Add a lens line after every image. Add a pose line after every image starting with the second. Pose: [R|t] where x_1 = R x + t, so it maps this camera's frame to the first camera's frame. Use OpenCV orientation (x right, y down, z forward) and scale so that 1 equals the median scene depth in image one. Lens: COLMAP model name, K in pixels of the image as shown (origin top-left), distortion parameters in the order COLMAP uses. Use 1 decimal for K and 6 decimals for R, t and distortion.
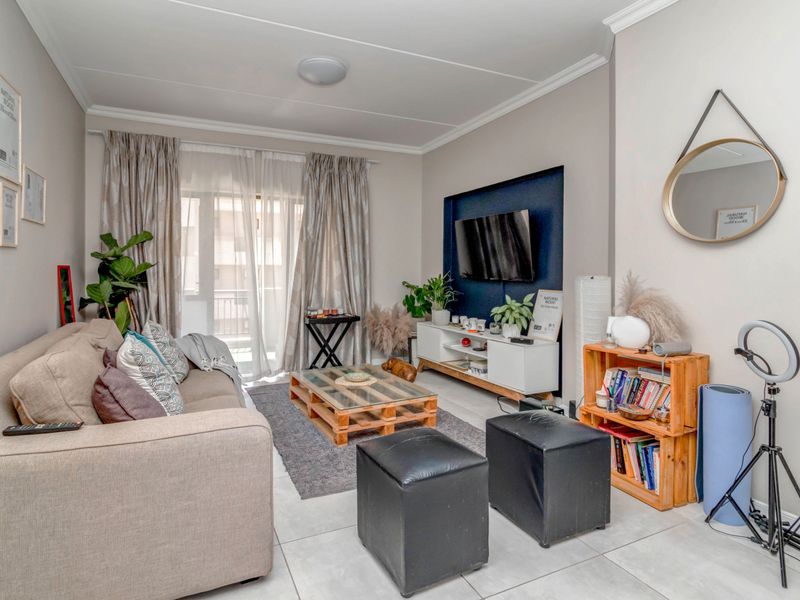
lens RADIAL K [[429.1, 0, 397.7], [0, 429.1, 274.3], [0, 0, 1]] dist [0.001639, -0.000135]
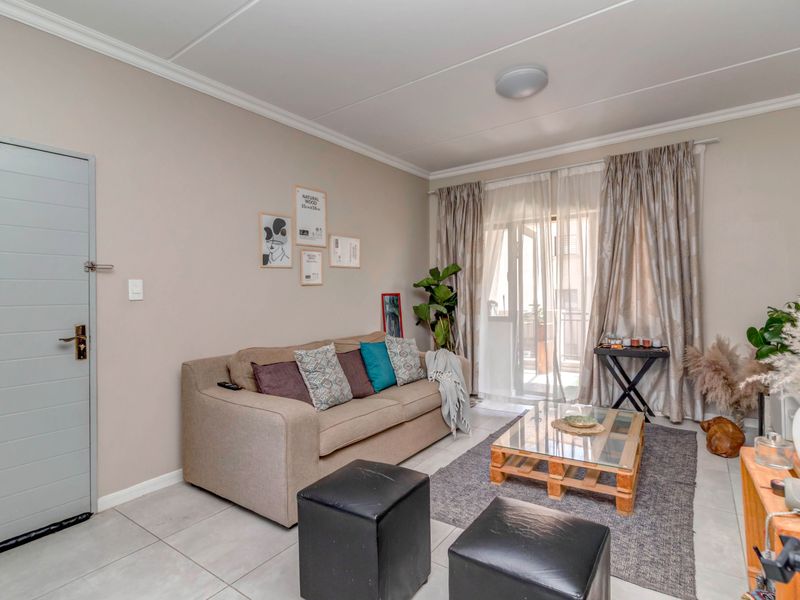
lens RADIAL K [[429.1, 0, 402.7], [0, 429.1, 292.3], [0, 0, 1]] dist [0.001639, -0.000135]
pose [[0.509836, -0.014948, -0.860142, 0.336142], [0.011800, 0.999876, -0.010382, -0.006129], [0.860191, -0.004857, 0.509949, 0.203875]]
